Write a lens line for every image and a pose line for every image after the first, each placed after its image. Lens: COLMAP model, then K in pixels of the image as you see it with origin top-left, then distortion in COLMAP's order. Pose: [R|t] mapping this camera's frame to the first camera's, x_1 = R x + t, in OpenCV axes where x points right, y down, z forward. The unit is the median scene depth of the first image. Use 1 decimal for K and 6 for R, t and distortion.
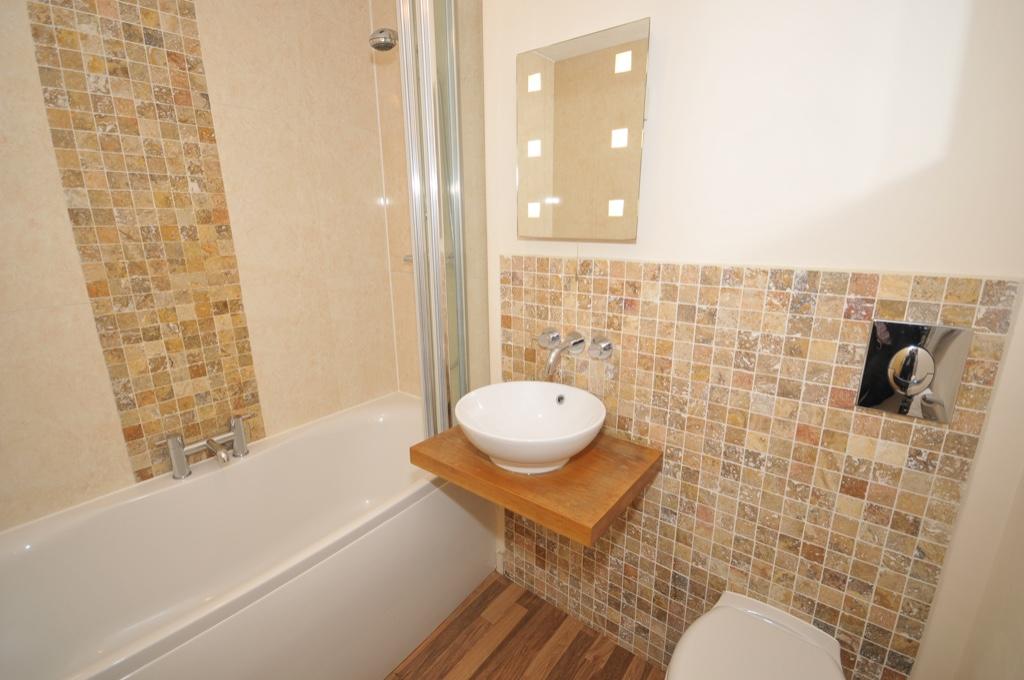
lens RADIAL K [[450.6, 0, 511.4], [0, 450.6, 339.7], [0, 0, 1]] dist [0.002153, 0.000097]
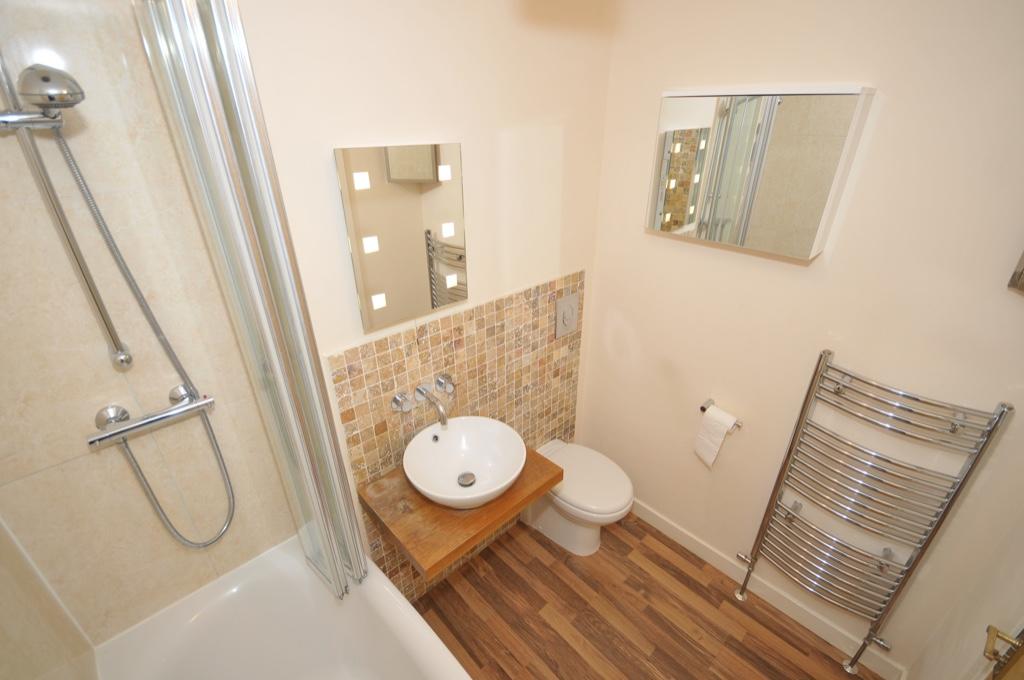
lens RADIAL K [[450.6, 0, 509.1], [0, 450.6, 340.9], [0, 0, 1]] dist [0.002153, 0.000097]
pose [[0.165363, -0.440893, 0.882195, -0.926149], [0.257212, 0.882833, 0.392999, -0.597071], [-0.952101, 0.161924, 0.259391, 0.545441]]
